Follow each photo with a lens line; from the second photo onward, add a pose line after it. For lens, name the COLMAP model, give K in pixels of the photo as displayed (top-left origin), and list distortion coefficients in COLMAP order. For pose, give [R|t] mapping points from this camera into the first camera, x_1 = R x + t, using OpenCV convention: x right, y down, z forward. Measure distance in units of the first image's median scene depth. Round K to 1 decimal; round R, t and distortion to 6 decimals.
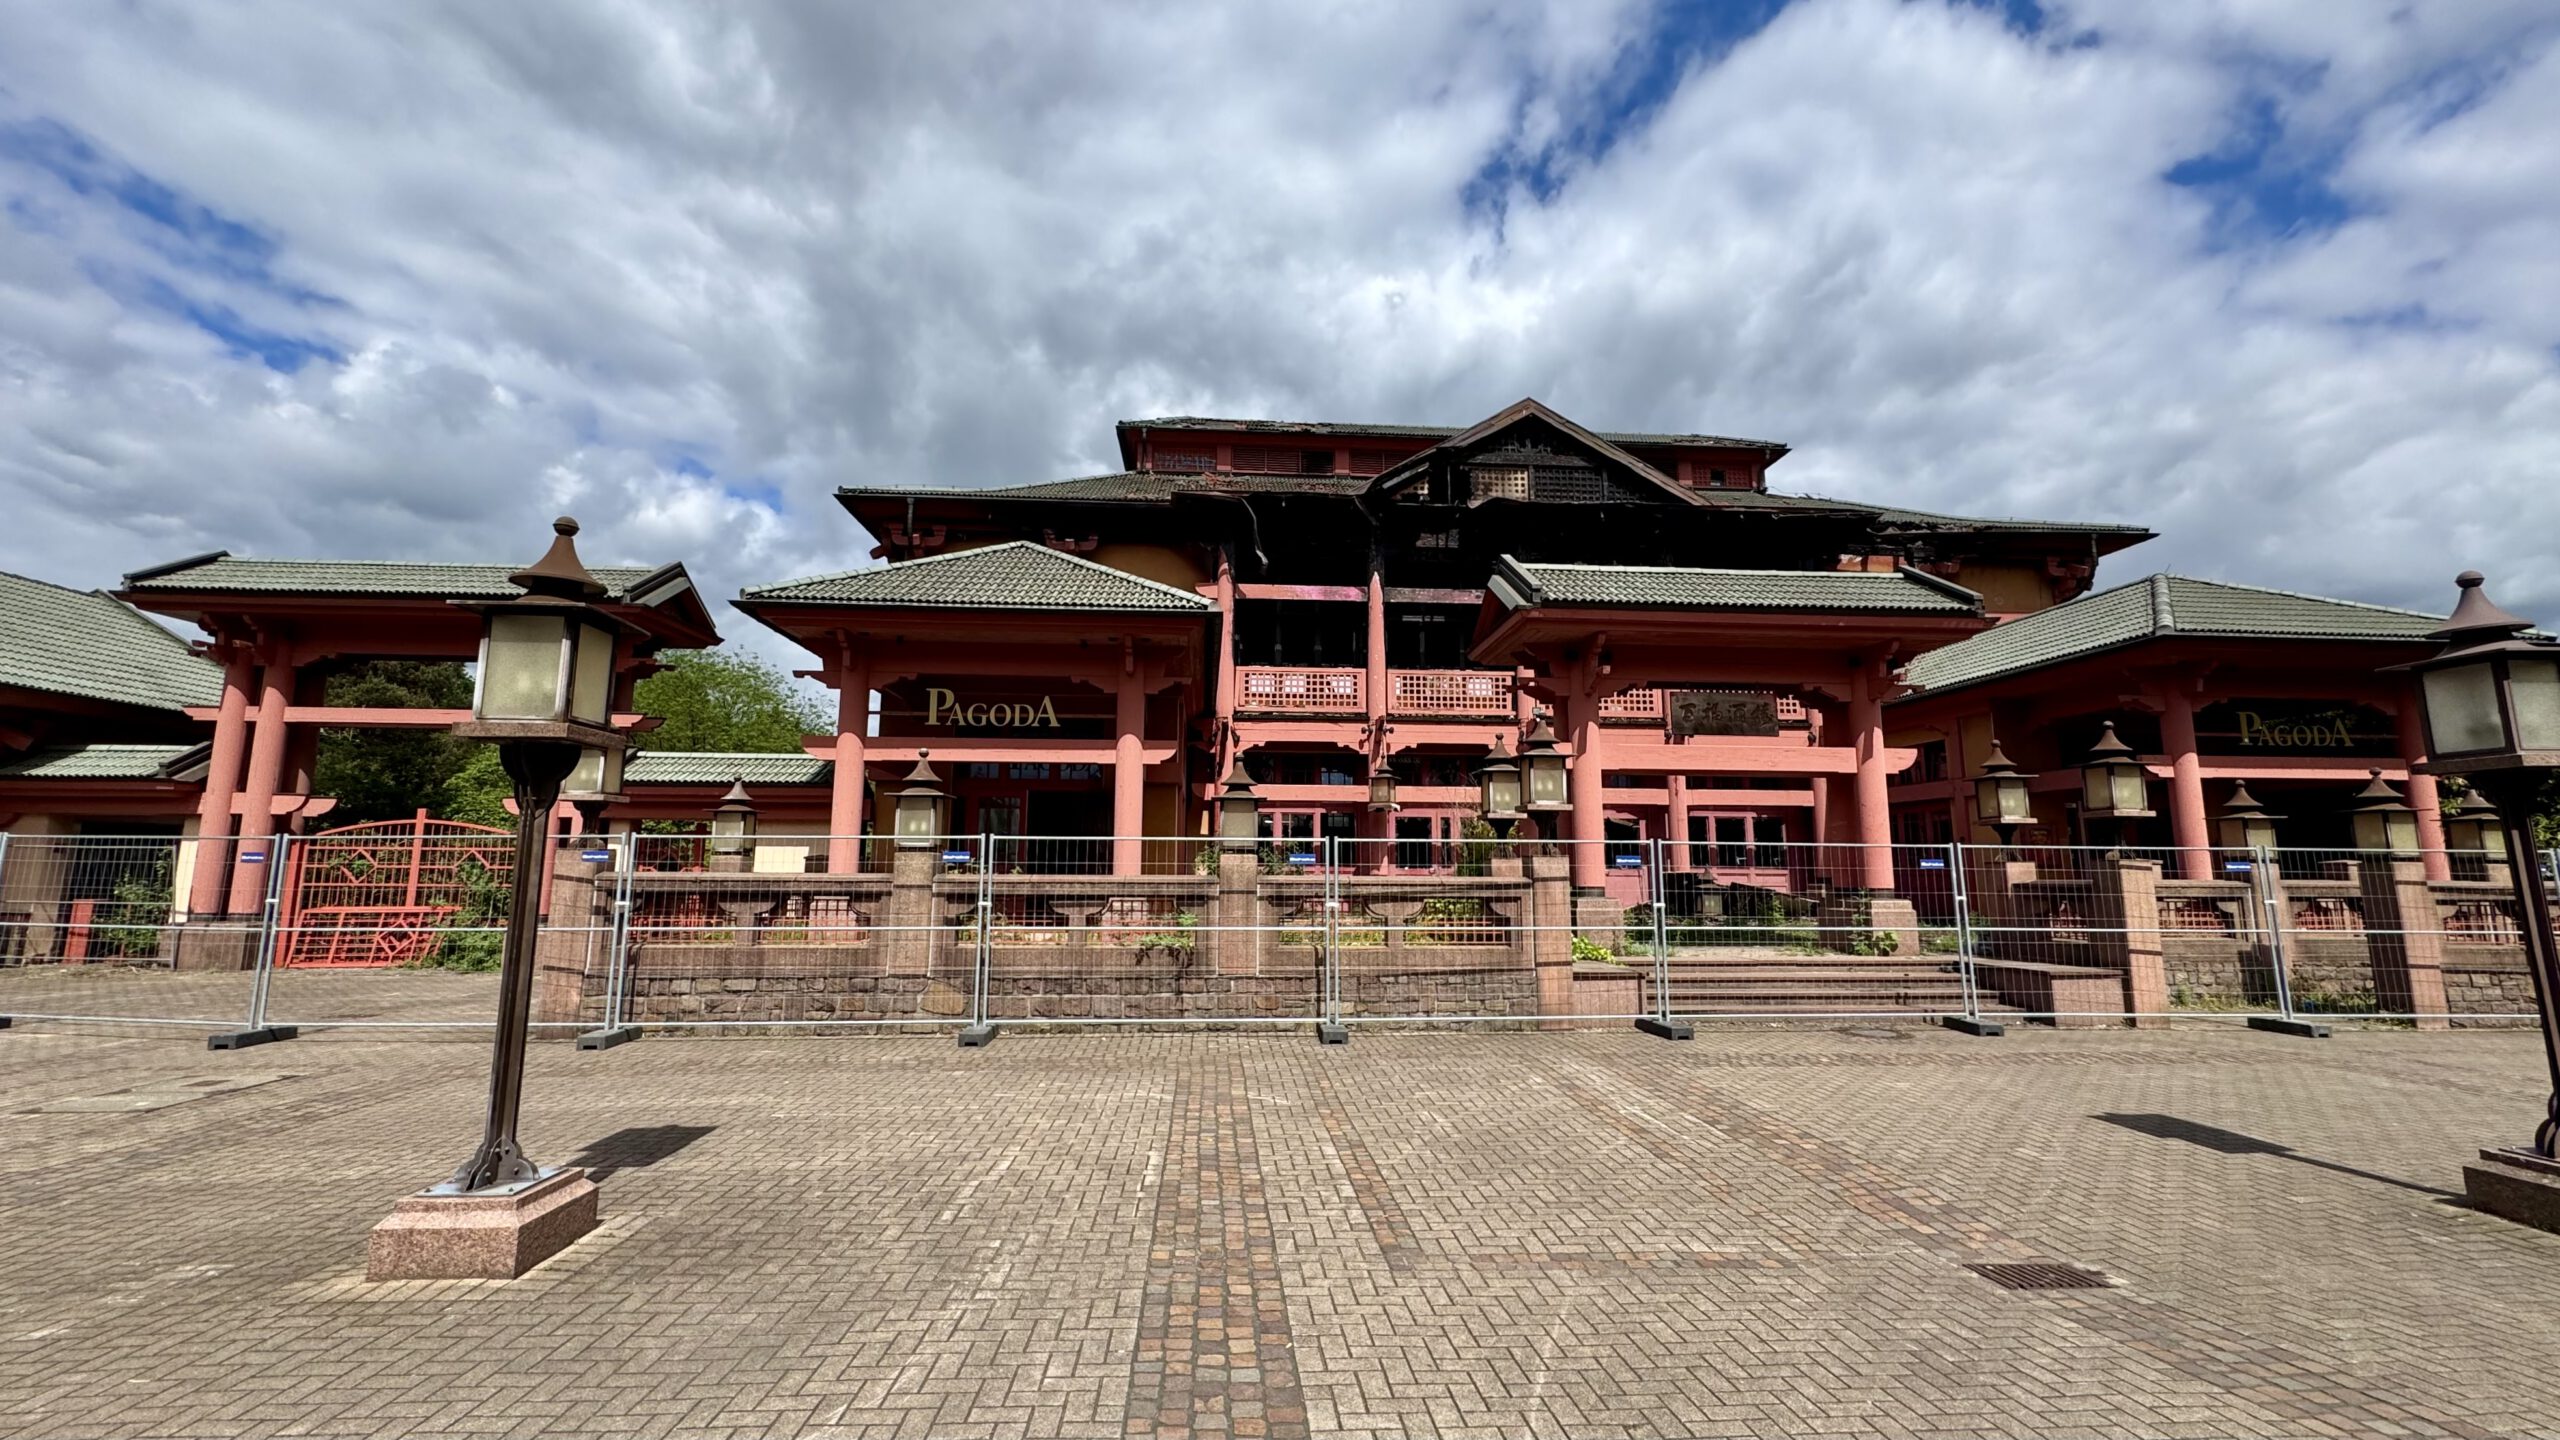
lens RADIAL K [[1016.9, 0, 1280.0], [0, 1016.9, 720.0], [0, 0, 1]] dist [-0.001208, -0.000036]
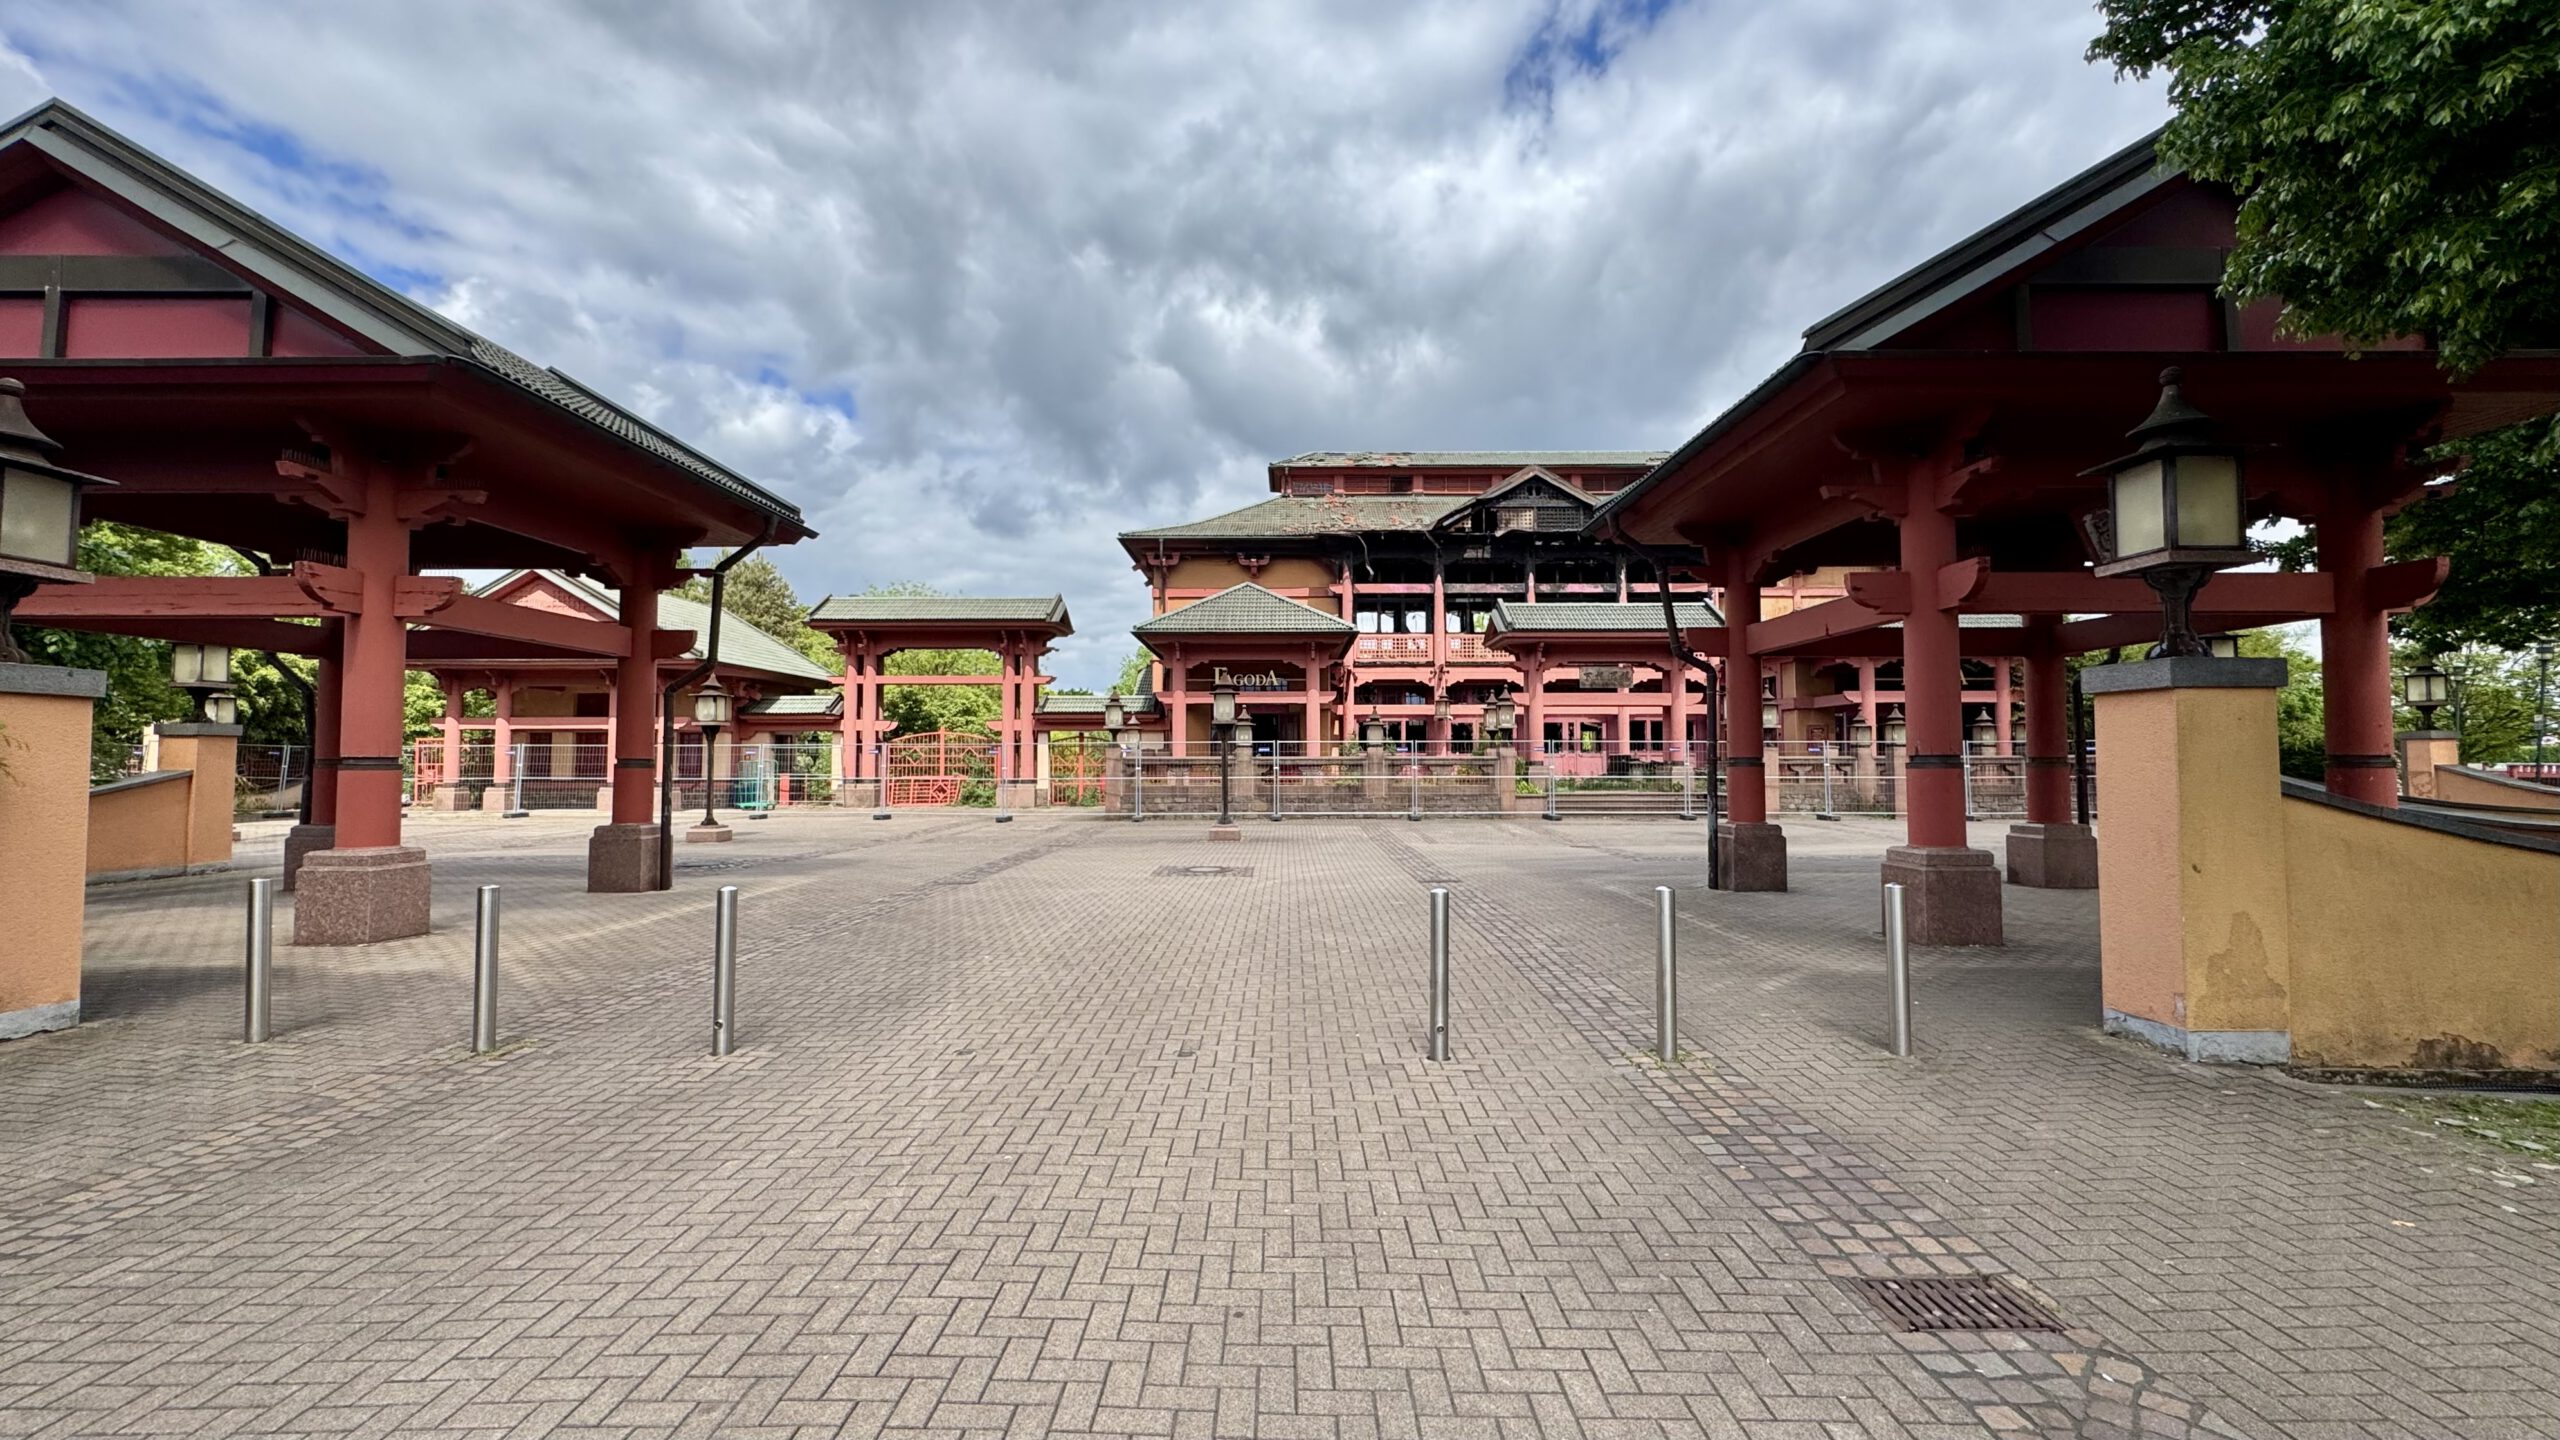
lens RADIAL K [[1024.2, 0, 1279.9], [0, 1024.2, 694.5], [0, 0, 1]] dist [-0.072588, -0.000013]
pose [[0.998541, -0.009111, -0.053226, -0.075277], [0.013544, 0.996413, 0.083531, -0.094322], [0.052274, -0.084130, 0.995083, -0.663691]]
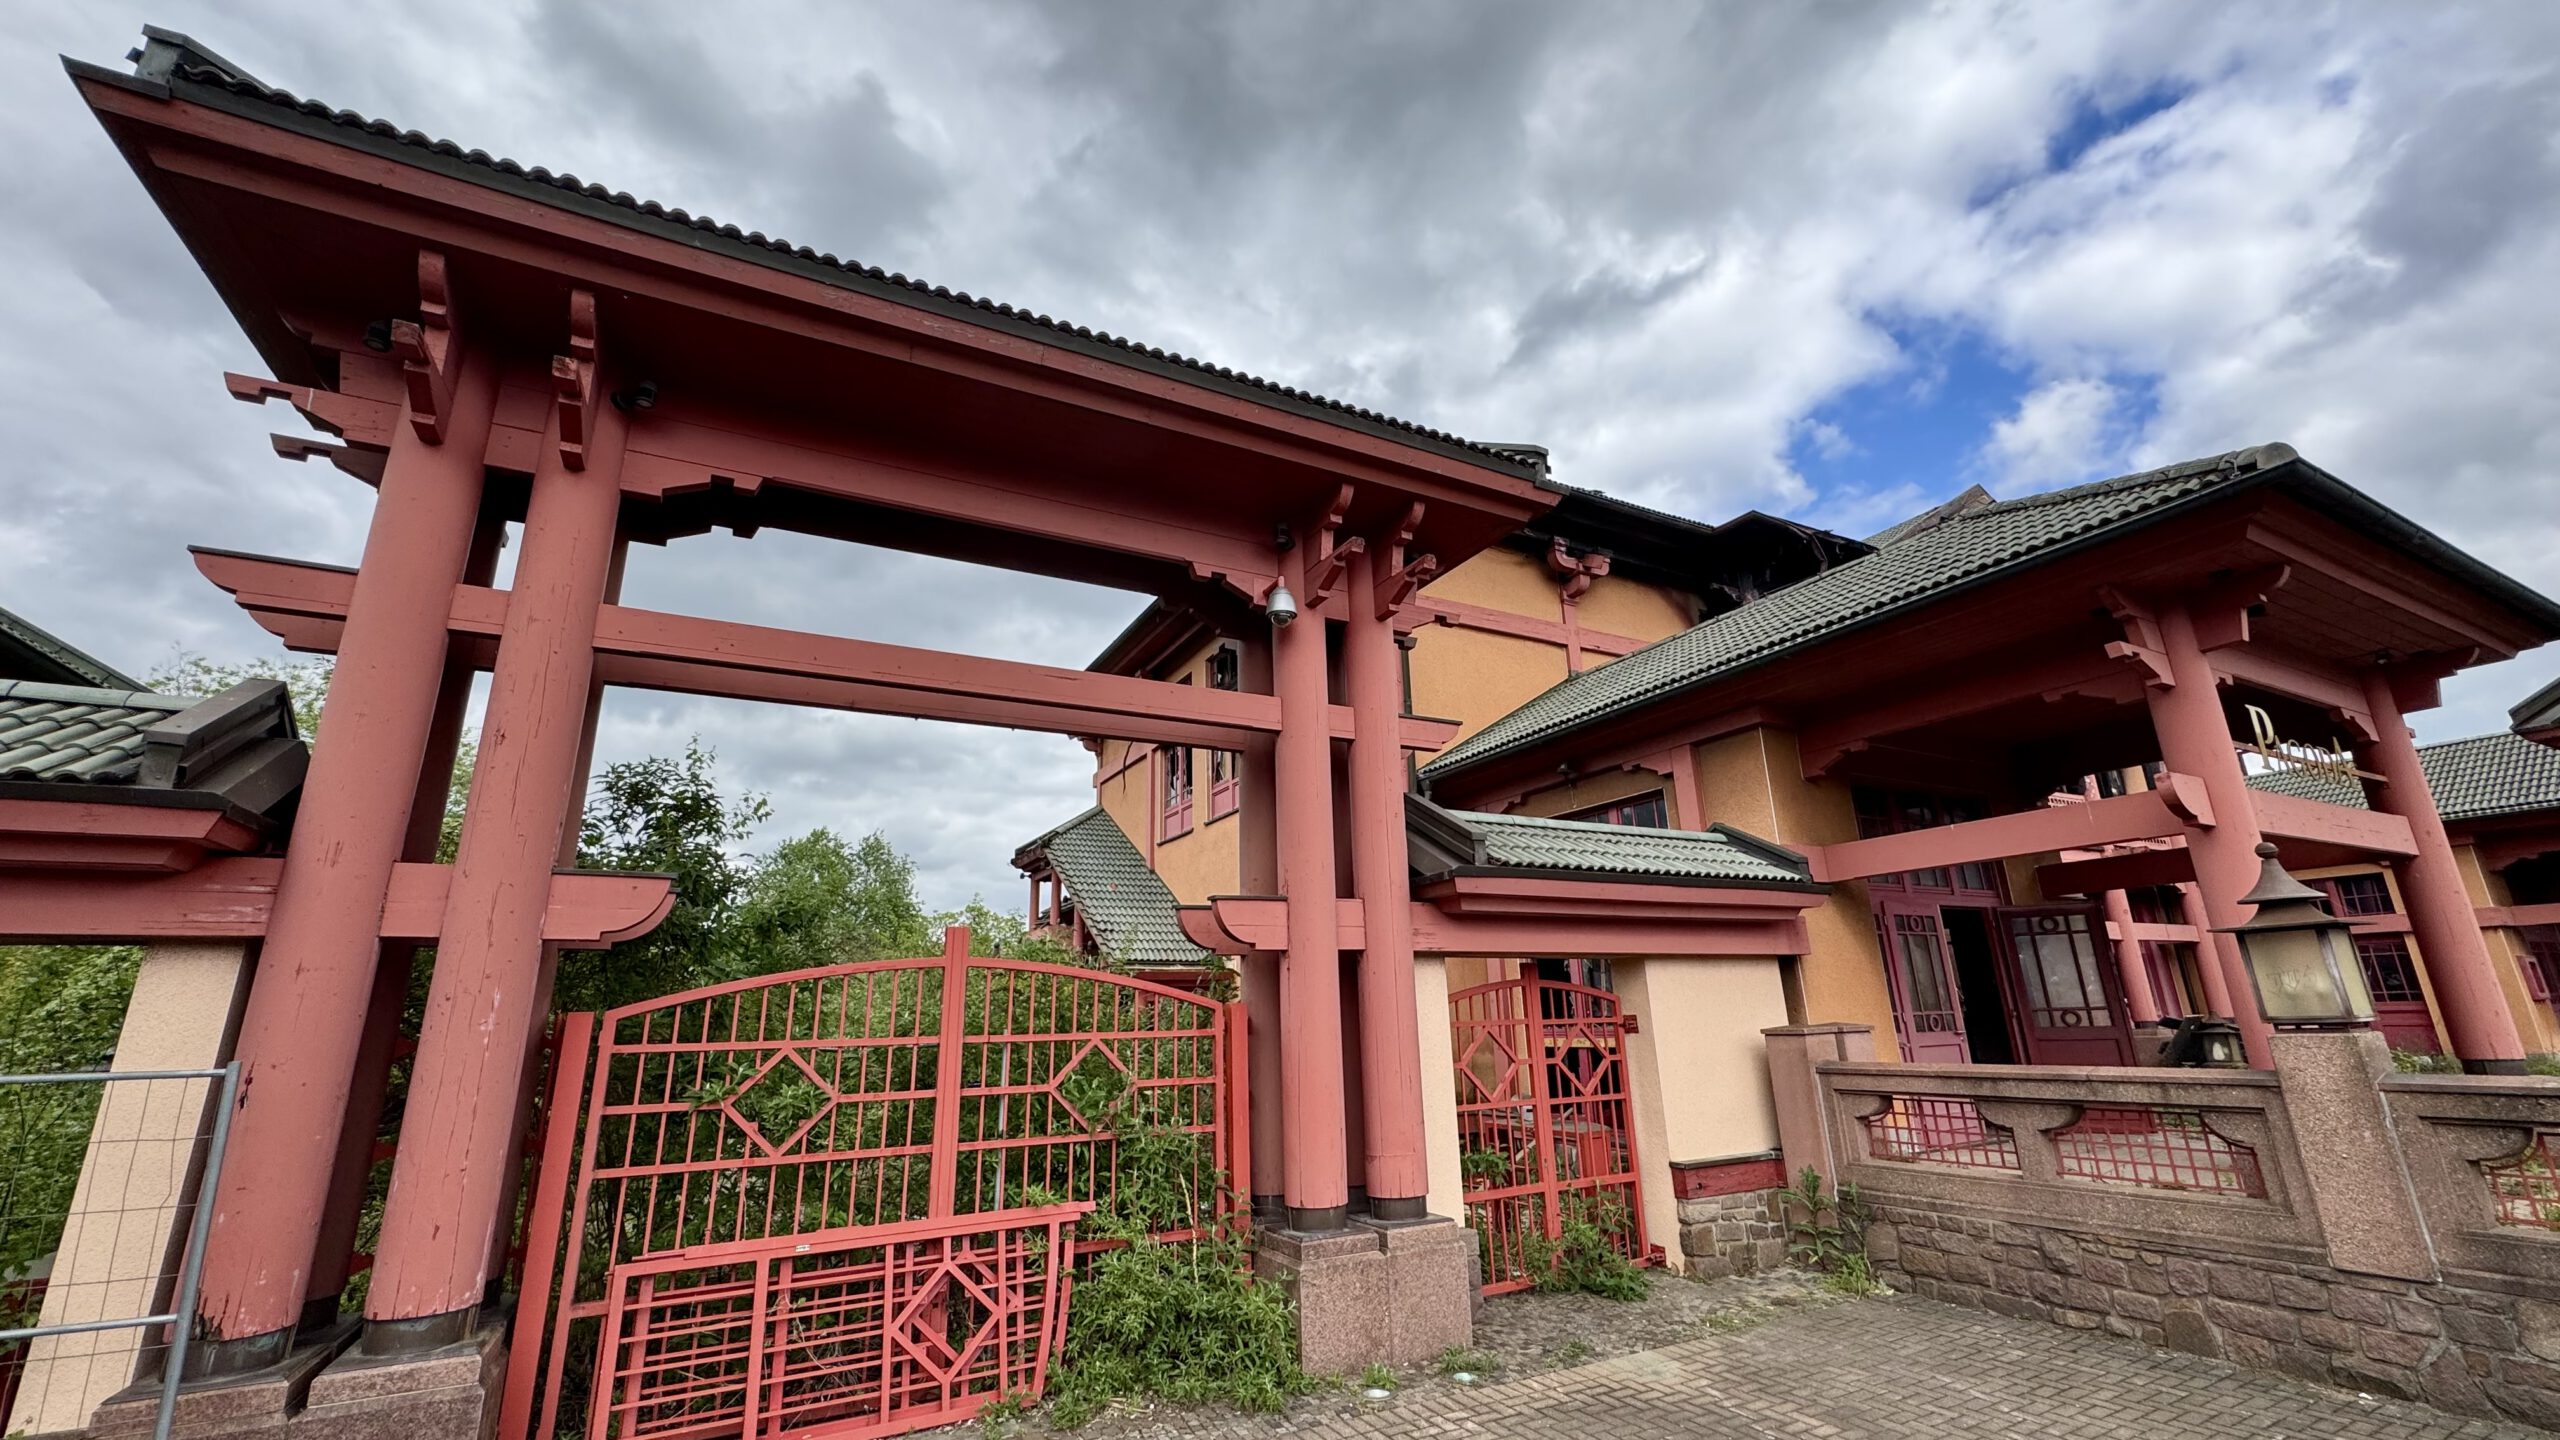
lens RADIAL K [[1016.9, 0, 1280.0], [0, 1016.9, 720.0], [0, 0, 1]] dist [-0.001208, -0.000036]
pose [[0.906743, 0.097722, 0.410205, -0.666223], [-0.034467, 0.986698, -0.158868, 0.050295], [-0.420274, 0.129914, 0.898049, 0.455190]]
